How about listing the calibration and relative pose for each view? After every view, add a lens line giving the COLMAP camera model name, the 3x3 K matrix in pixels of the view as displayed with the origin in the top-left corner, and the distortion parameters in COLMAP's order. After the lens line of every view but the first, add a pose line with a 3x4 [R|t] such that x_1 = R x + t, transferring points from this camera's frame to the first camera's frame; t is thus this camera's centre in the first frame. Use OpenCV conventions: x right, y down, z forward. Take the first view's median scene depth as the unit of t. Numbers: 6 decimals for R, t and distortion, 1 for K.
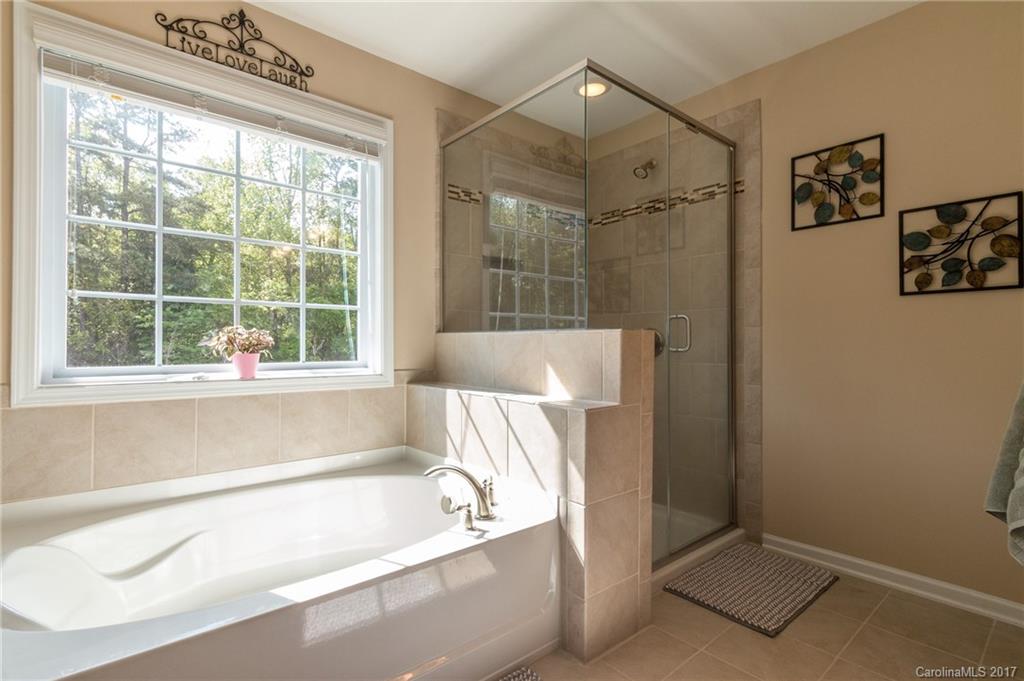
lens RADIAL K [[481.9, 0, 511.6], [0, 481.9, 345.8], [0, 0, 1]] dist [0.014246, -0.004485]
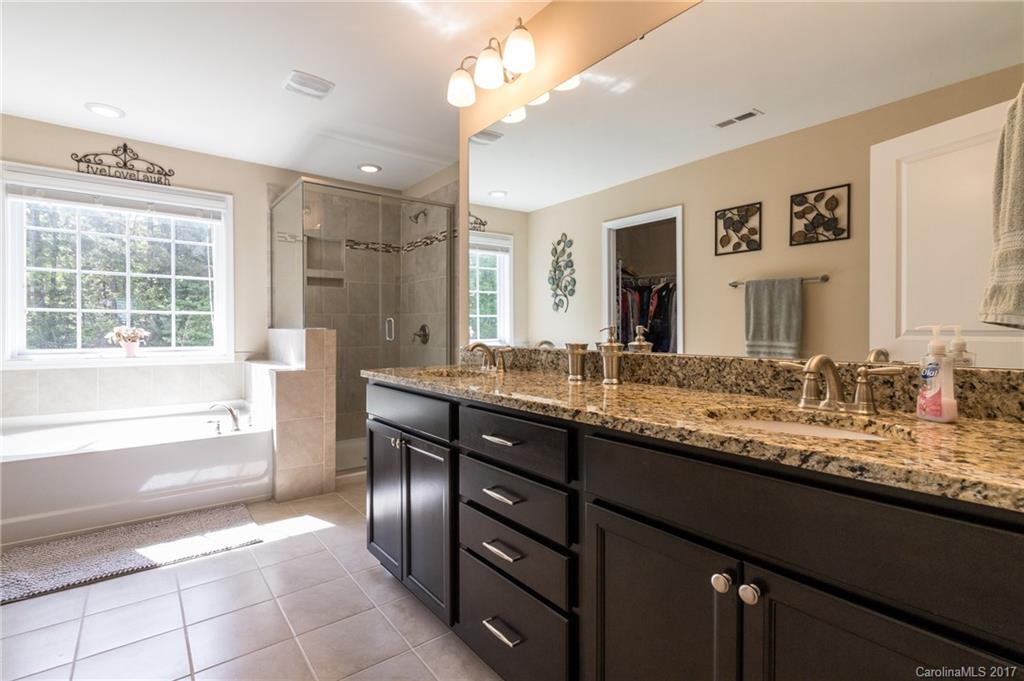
lens RADIAL K [[481.9, 0, 507.4], [0, 481.9, 338.2], [0, 0, 1]] dist [0.014246, -0.004485]
pose [[0.998587, -0.000693, -0.053142, 0.894563], [0.001446, 0.999899, 0.014149, -0.020732], [0.053127, -0.014206, 0.998487, -0.663626]]
